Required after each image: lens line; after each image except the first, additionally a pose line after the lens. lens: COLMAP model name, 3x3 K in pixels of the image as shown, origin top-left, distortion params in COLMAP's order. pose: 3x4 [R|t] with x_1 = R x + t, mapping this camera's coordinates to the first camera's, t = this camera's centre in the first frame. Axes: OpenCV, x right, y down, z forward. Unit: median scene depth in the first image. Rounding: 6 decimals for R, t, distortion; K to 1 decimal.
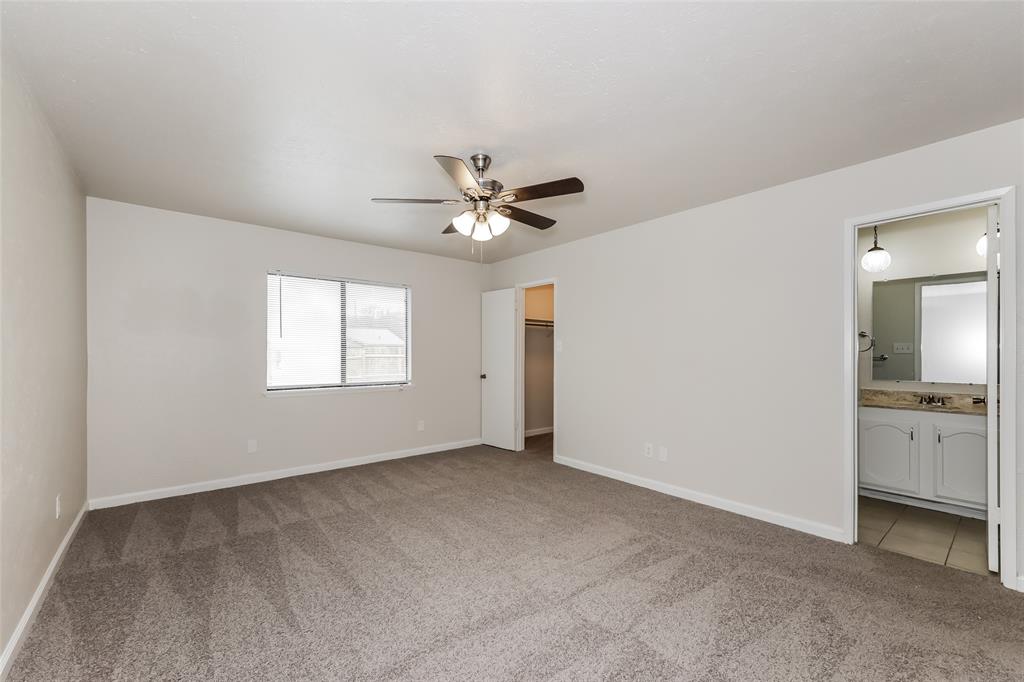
lens RADIAL K [[419.1, 0, 513.5], [0, 419.1, 349.5], [0, 0, 1]] dist [-0.000535, 0.000339]
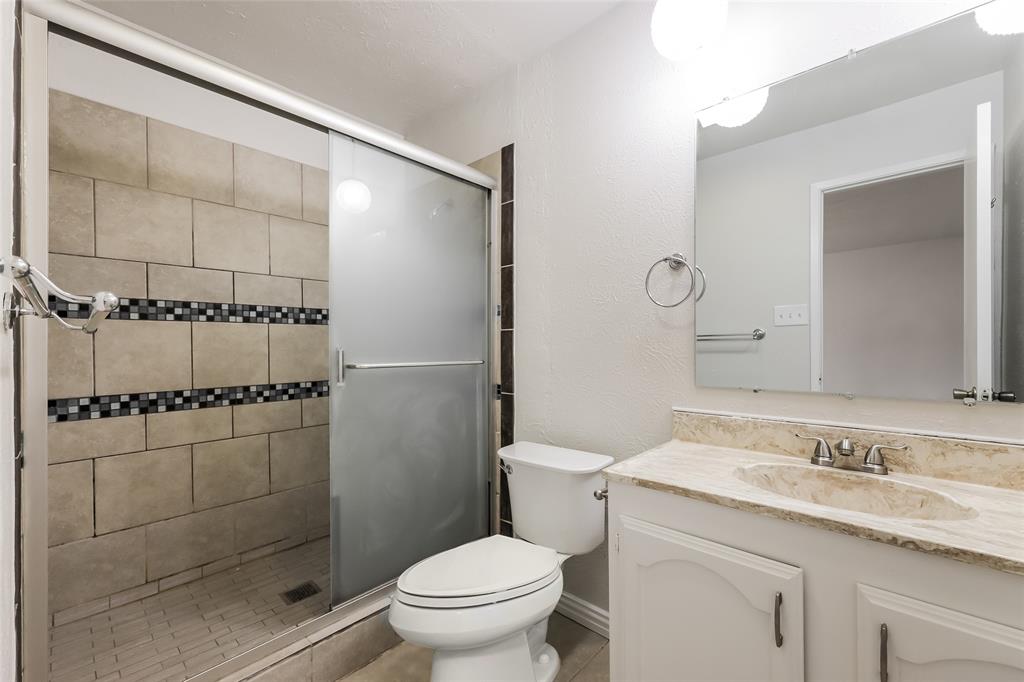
lens RADIAL K [[419.1, 0, 510.3], [0, 419.1, 342.6], [0, 0, 1]] dist [-0.000535, 0.000339]
pose [[0.992451, -0.012425, 0.122012, 0.671337], [0.011434, 0.999896, 0.008819, 0.029075], [-0.122108, -0.007357, 0.992490, 0.678231]]
